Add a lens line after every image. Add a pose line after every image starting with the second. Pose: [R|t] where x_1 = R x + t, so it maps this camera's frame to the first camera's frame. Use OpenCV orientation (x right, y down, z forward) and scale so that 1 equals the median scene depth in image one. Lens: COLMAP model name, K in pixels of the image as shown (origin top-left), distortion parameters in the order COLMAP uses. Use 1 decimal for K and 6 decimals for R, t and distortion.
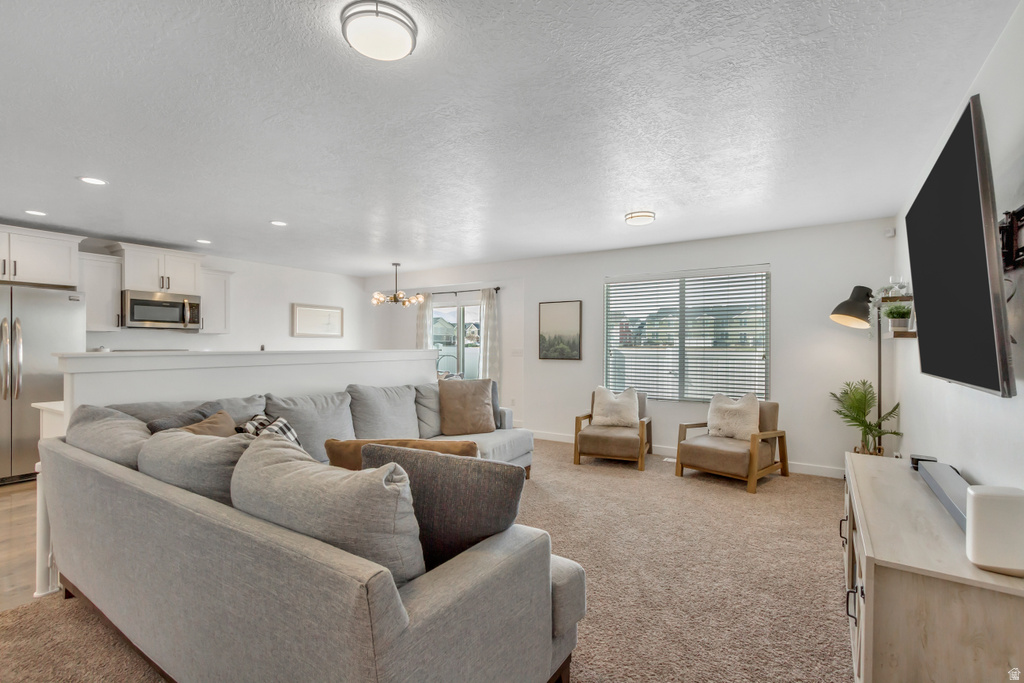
lens RADIAL K [[472.1, 0, 512.8], [0, 472.1, 342.5], [0, 0, 1]] dist [0.008843, -0.002374]
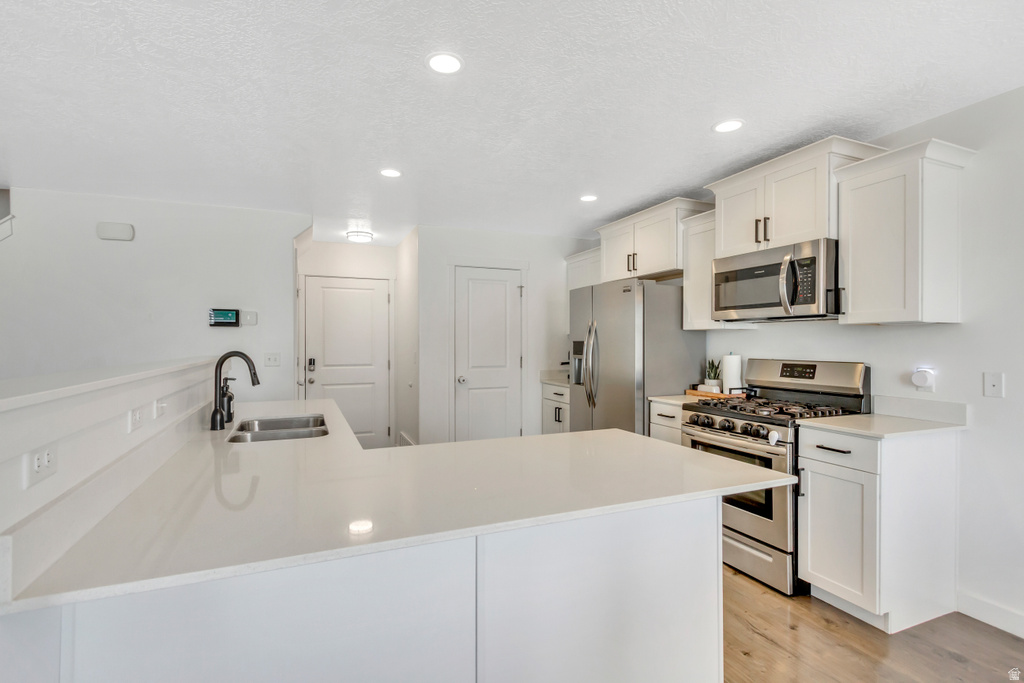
lens RADIAL K [[472.1, 0, 508.8], [0, 472.1, 346.7], [0, 0, 1]] dist [0.008843, -0.002374]
pose [[-0.552134, -0.006820, -0.833727, -0.146754], [-0.008029, 0.999964, -0.002863, 0.004612], [0.833717, 0.005113, -0.552169, 1.030802]]
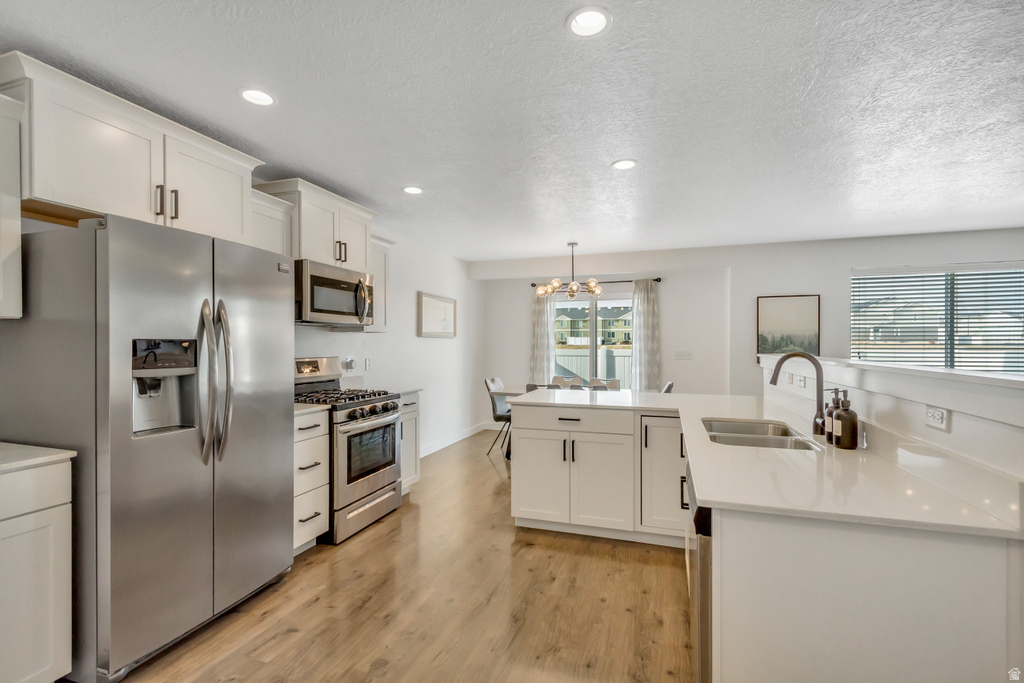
lens RADIAL K [[472.1, 0, 510.0], [0, 472.1, 346.5], [0, 0, 1]] dist [0.008843, -0.002374]
pose [[0.967108, -0.005516, 0.254306, -0.660409], [0.003107, 0.999946, 0.009874, -0.005111], [-0.254346, -0.008759, 0.967074, 0.324635]]
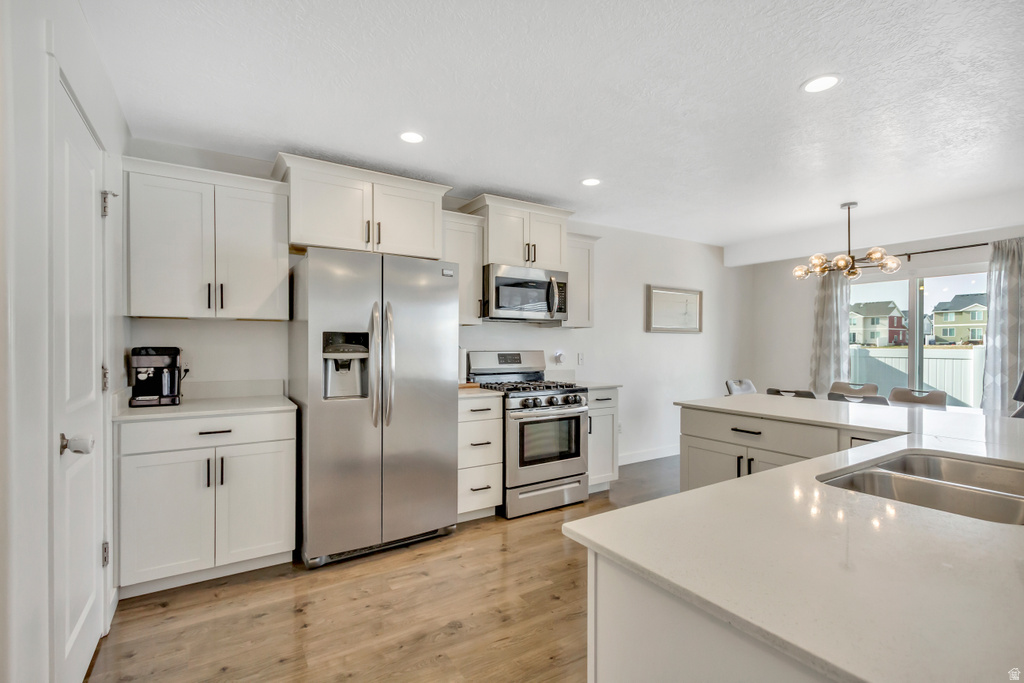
lens RADIAL K [[472.1, 0, 507.2], [0, 472.1, 347.1], [0, 0, 1]] dist [0.008843, -0.002374]
pose [[0.911954, 0.000998, -0.410291, -0.471917], [0.002706, 0.999961, 0.008447, 0.003965], [0.410283, -0.008813, 0.911916, 0.353986]]
